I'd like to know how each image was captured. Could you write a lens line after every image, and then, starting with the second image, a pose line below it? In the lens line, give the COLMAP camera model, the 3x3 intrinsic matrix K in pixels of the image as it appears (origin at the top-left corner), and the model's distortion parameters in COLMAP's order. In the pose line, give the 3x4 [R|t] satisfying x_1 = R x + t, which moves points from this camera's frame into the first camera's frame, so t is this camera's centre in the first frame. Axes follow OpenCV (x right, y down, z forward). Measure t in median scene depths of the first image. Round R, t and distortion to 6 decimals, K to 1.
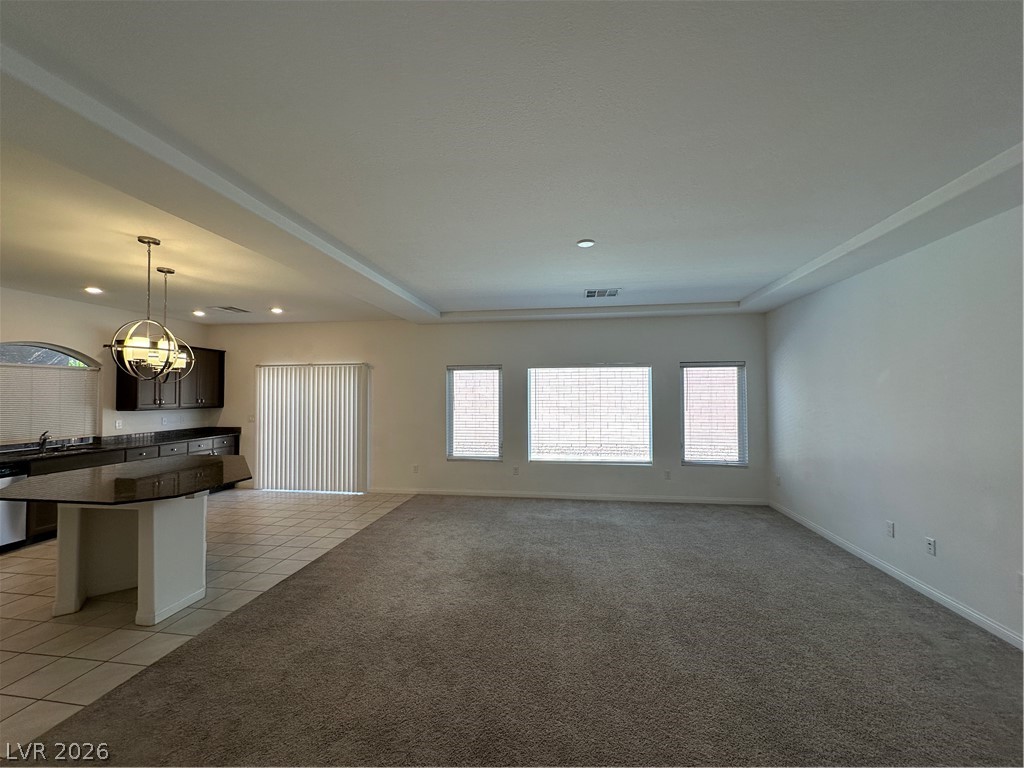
lens RADIAL K [[414.2, 0, 514.2], [0, 414.2, 387.3], [0, 0, 1]] dist [-0.001974, 0.001135]
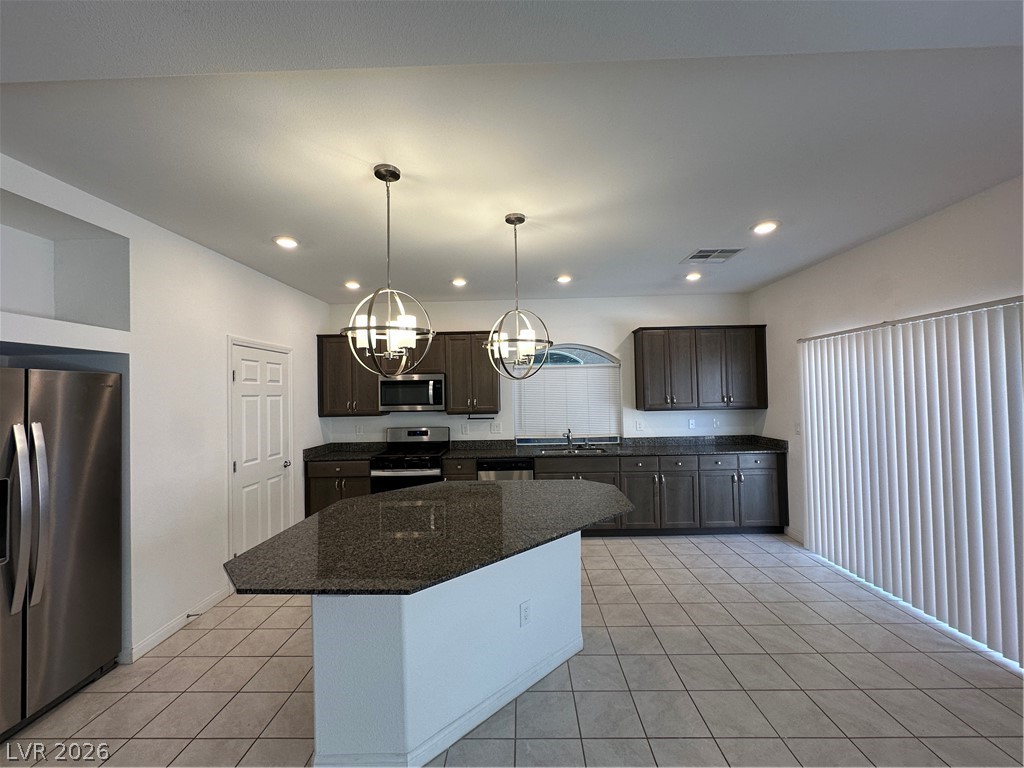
lens RADIAL K [[414.2, 0, 515.5], [0, 414.2, 386.0], [0, 0, 1]] dist [-0.001974, 0.001135]
pose [[0.132197, -0.026743, -0.990863, -0.087179], [0.035984, 0.999107, -0.022165, 0.012269], [0.990570, -0.032725, 0.133042, 0.525321]]
